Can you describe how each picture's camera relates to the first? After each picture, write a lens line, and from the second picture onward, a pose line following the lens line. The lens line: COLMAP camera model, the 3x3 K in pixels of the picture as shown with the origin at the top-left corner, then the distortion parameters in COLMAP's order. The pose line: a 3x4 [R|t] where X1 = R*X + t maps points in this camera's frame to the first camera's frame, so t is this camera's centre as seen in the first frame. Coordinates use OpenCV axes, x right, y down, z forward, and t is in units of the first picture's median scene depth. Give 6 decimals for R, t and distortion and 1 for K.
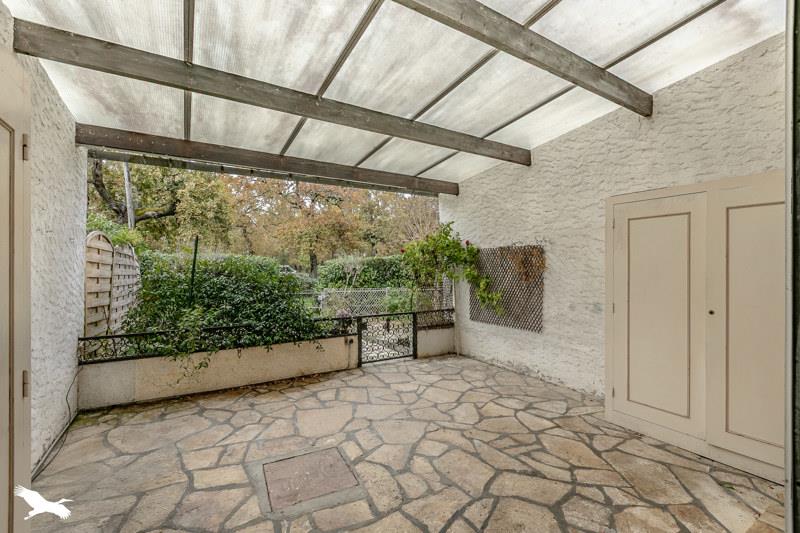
lens RADIAL K [[354.0, 0, 400.4], [0, 354.0, 271.3], [0, 0, 1]] dist [-0.001152, 0.000002]
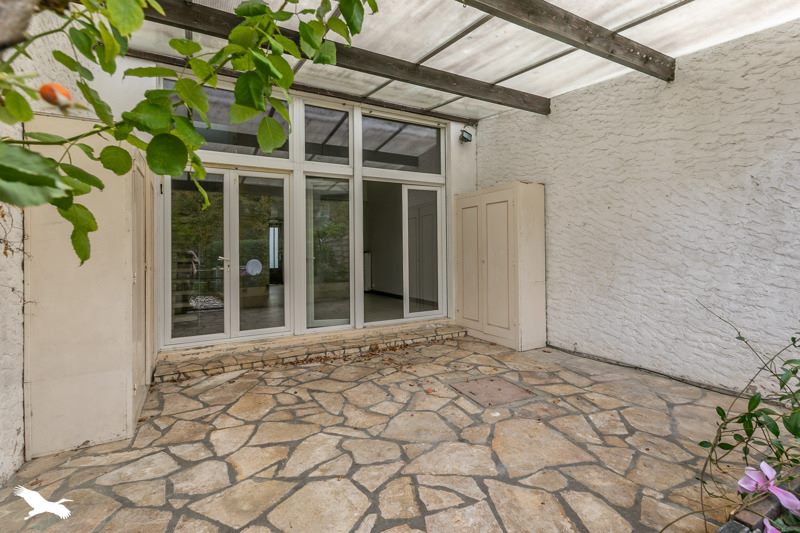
lens RADIAL K [[354.0, 0, 400.0], [0, 354.0, 240.4], [0, 0, 1]] dist [-0.001152, 0.000002]
pose [[-0.998268, 0.014458, 0.057026, -0.010720], [0.013437, 0.999743, -0.018248, 0.047529], [-0.057276, -0.017451, -0.998206, 1.854210]]
